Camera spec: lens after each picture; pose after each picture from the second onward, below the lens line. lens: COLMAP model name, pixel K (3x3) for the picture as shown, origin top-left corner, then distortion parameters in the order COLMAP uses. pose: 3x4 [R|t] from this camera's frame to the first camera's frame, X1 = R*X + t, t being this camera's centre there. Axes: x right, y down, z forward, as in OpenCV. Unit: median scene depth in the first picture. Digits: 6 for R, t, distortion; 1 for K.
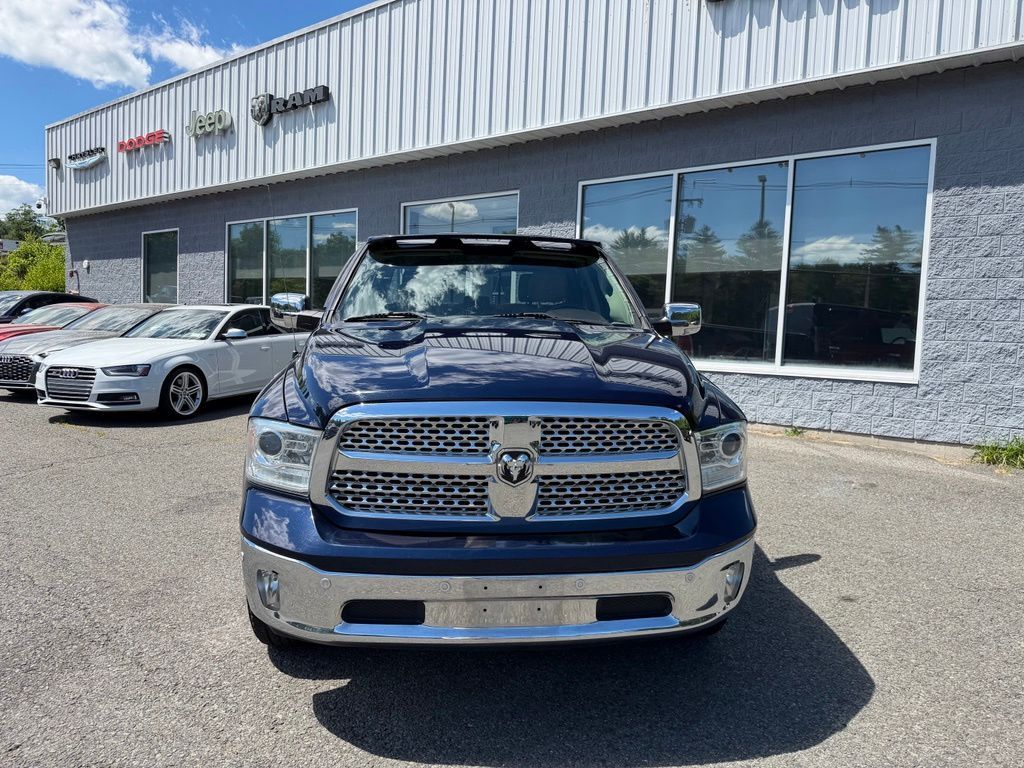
lens RADIAL K [[725.5, 0, 516.7], [0, 725.5, 381.4], [0, 0, 1]] dist [-0.002211, 0.001432]
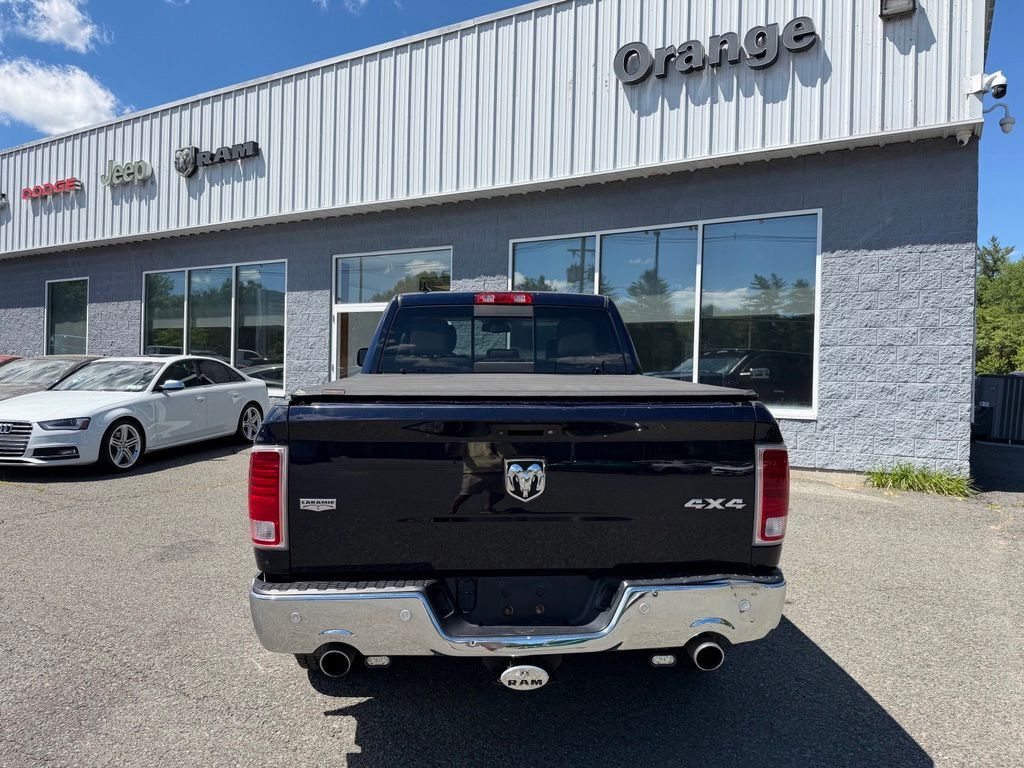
lens RADIAL K [[717.8, 0, 517.8], [0, 717.8, 381.8], [0, 0, 1]] dist [0.046545, -0.063084]
pose [[0.990318, -0.015405, 0.137958, -0.056058], [0.023740, 0.997977, -0.058974, 0.000120], [-0.136770, 0.061678, 0.988681, -0.053576]]
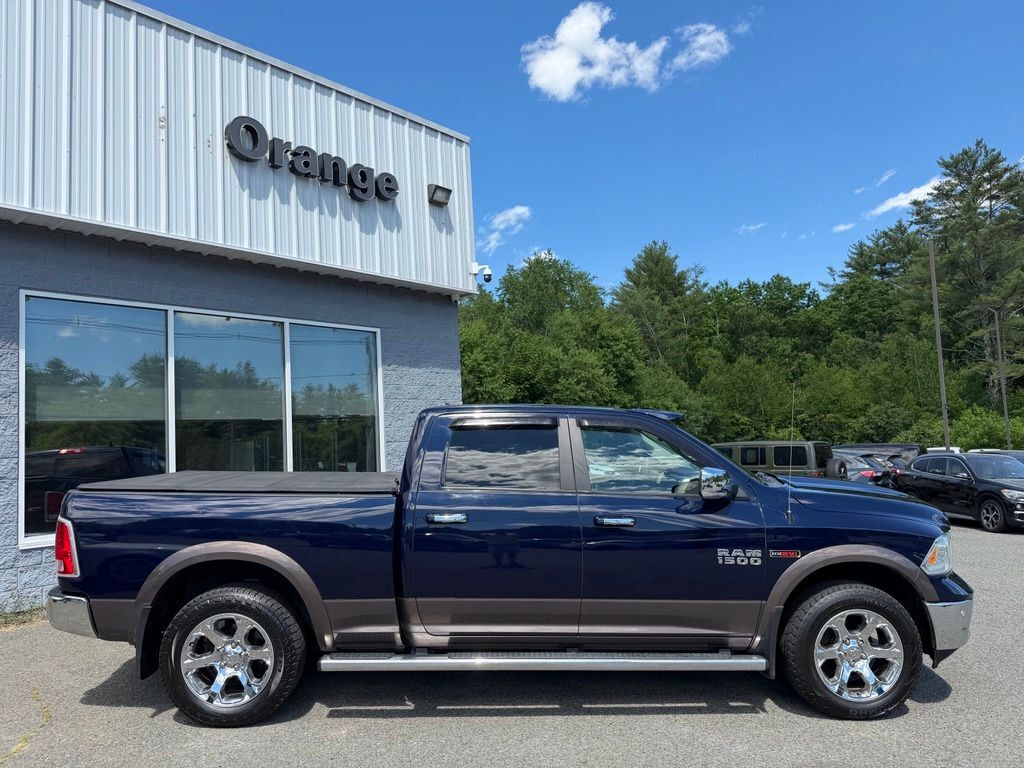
lens RADIAL K [[706.7, 0, 516.7], [0, 706.7, 388.6], [0, 0, 1]] dist [0.101287, -0.145350]
pose [[0.065806, 0.038218, 0.997100, -0.613866], [0.117137, 0.992061, -0.045755, -0.098482], [-0.990933, 0.119808, 0.060807, 0.523207]]
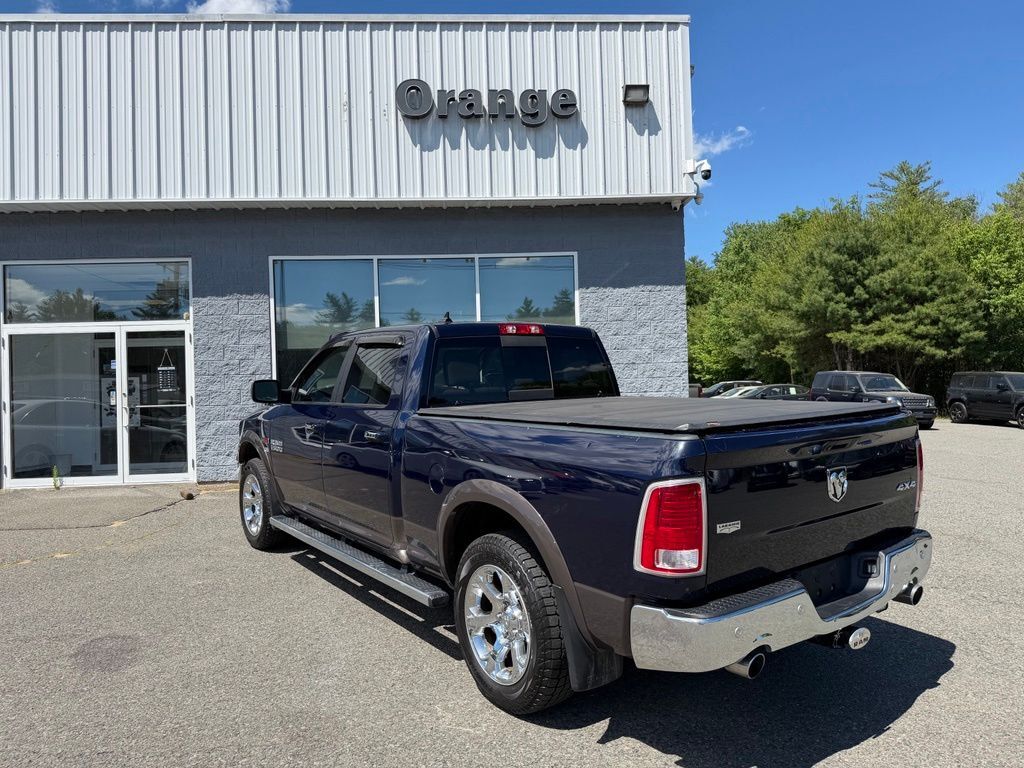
lens RADIAL K [[705.1, 0, 516.0], [0, 705.1, 386.0], [0, 0, 1]] dist [0.088428, -0.114973]
pose [[0.751710, -0.049774, 0.657613, -0.337735], [0.100503, 0.994147, -0.039638, -0.025765], [-0.651791, 0.095888, 0.752312, 0.052269]]
